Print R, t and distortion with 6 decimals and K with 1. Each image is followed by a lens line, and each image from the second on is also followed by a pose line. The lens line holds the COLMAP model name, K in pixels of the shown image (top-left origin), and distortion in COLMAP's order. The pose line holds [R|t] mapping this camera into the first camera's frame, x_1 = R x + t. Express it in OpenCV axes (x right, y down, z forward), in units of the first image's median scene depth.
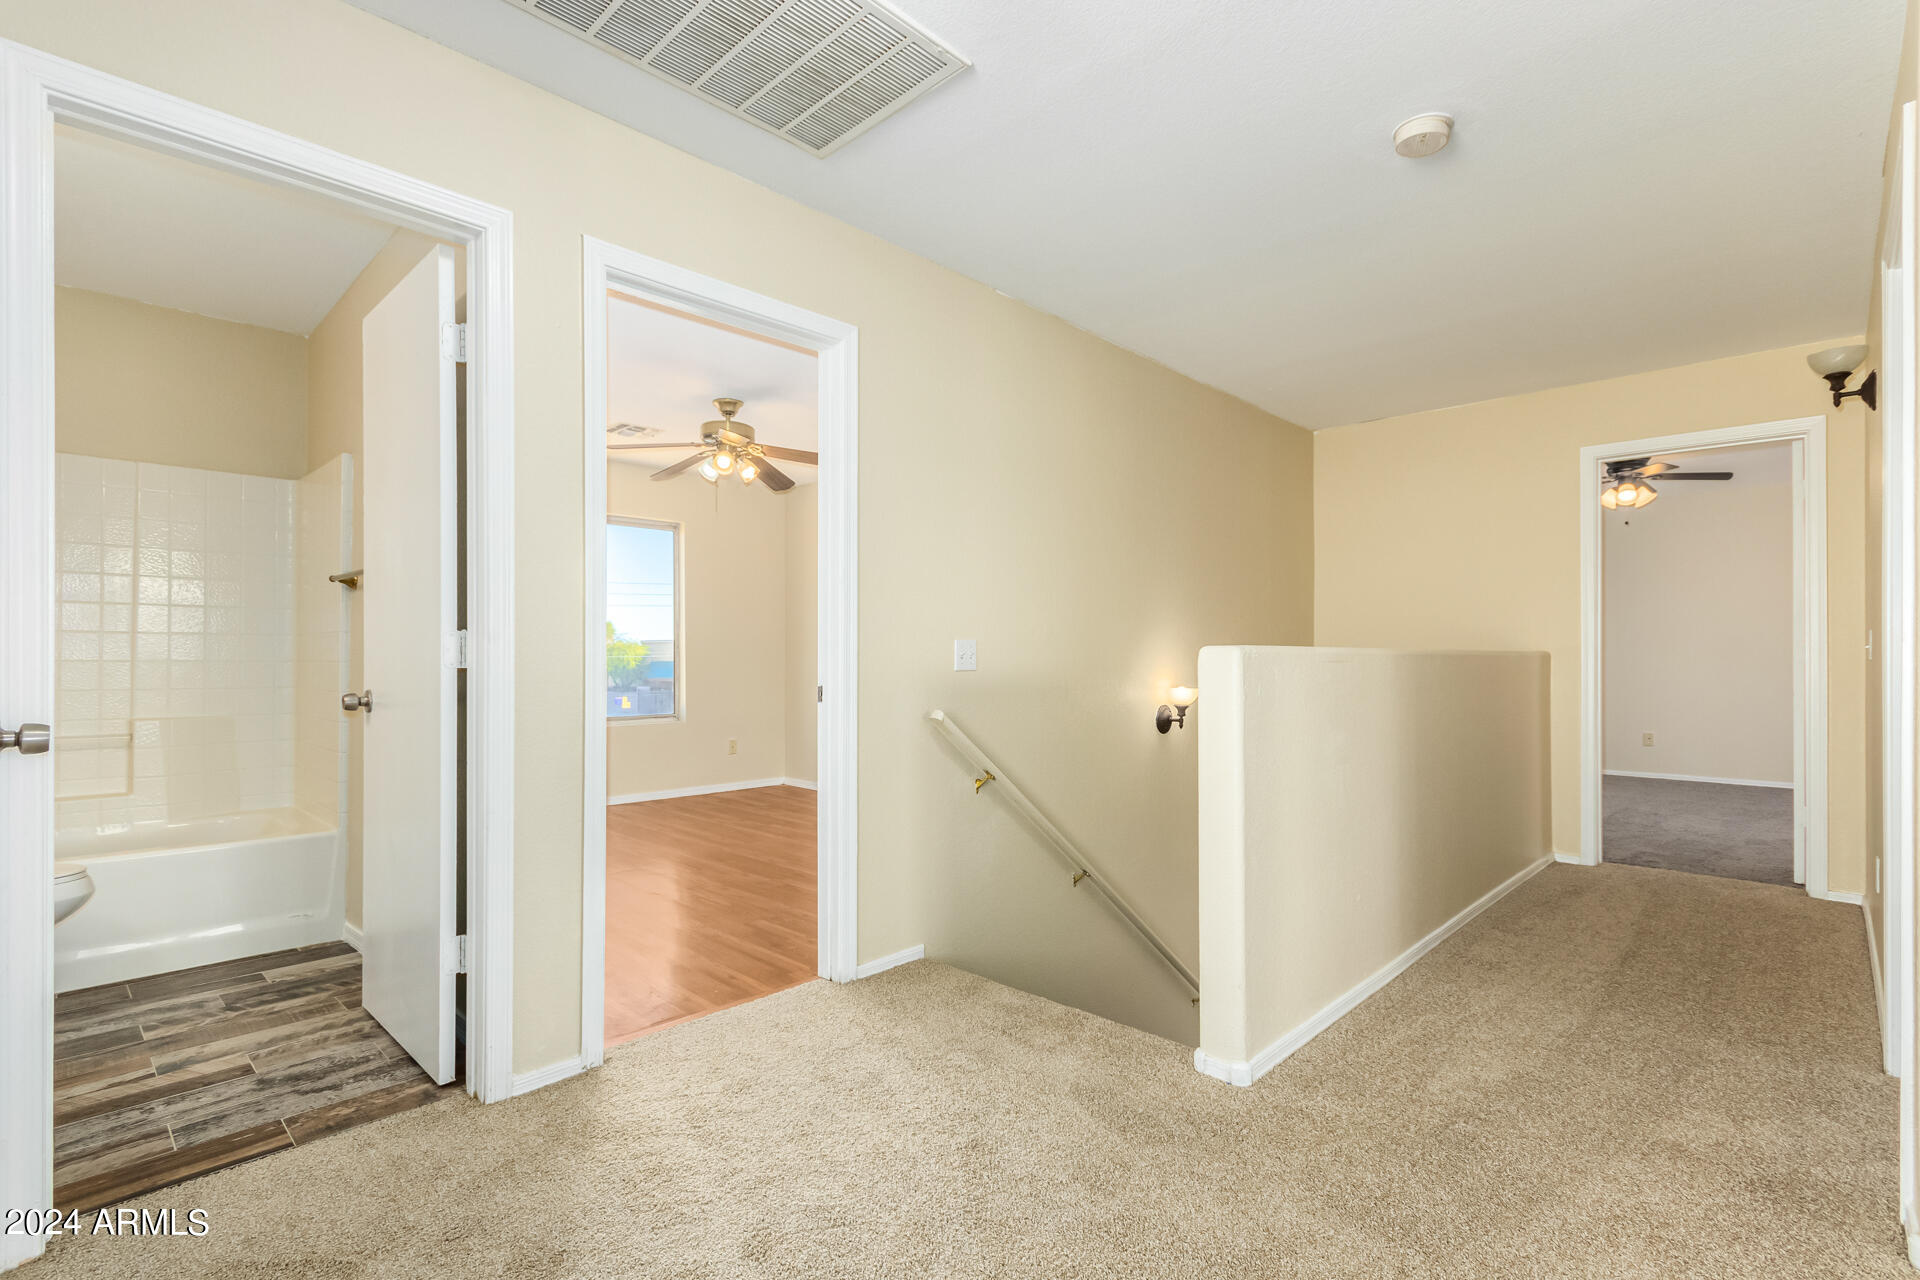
lens RADIAL K [[892.8, 0, 952.7], [0, 892.8, 657.3], [0, 0, 1]] dist [0.001905, 0.002560]
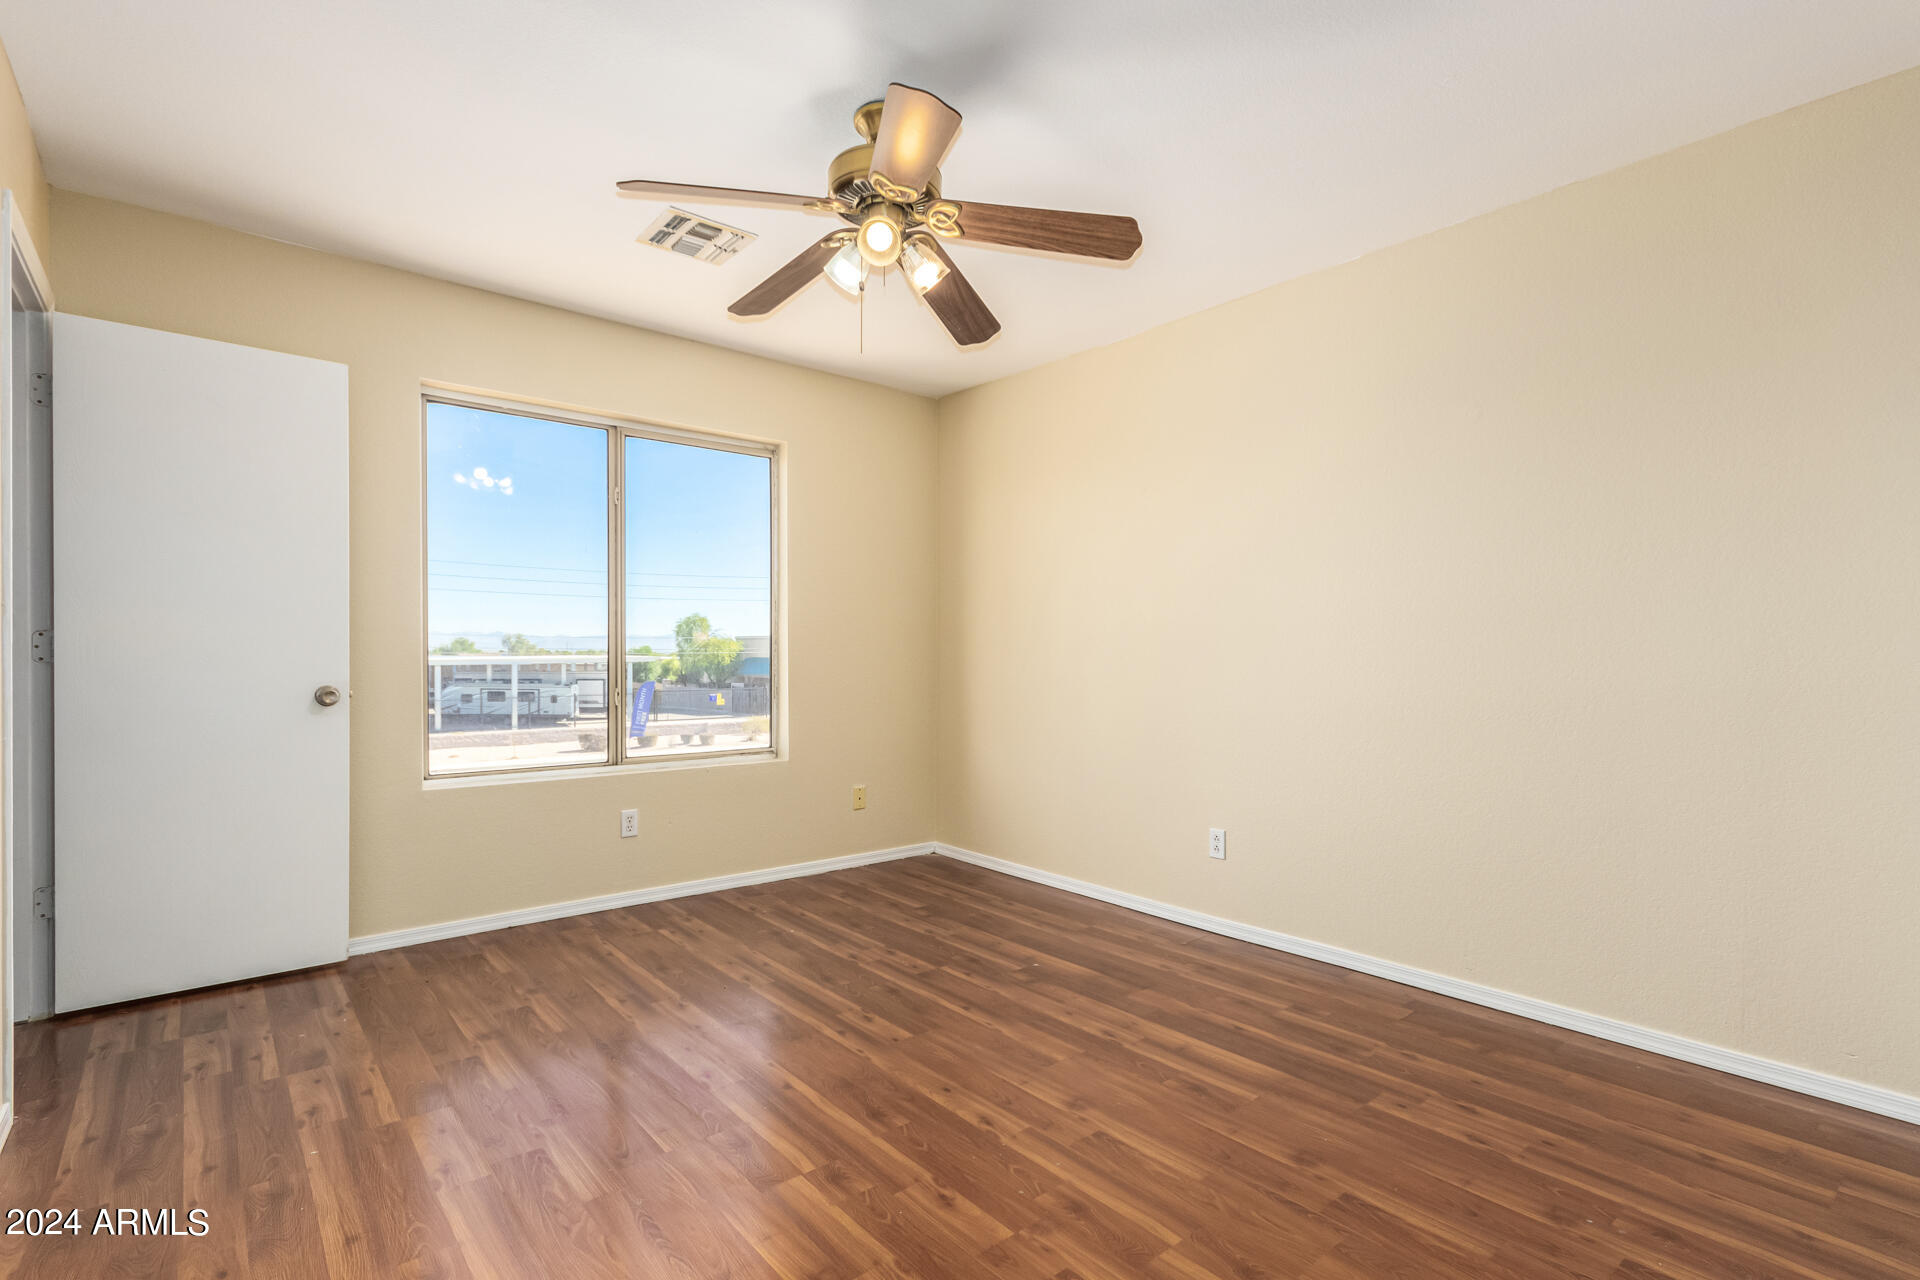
lens RADIAL K [[892.8, 0, 972.3], [0, 892.8, 658.4], [0, 0, 1]] dist [0.001905, 0.002560]
pose [[0.996928, 0.001858, -0.078304, -0.167696], [-0.001386, 0.999981, 0.006080, -0.006322], [0.078314, -0.005952, 0.996911, 0.531306]]
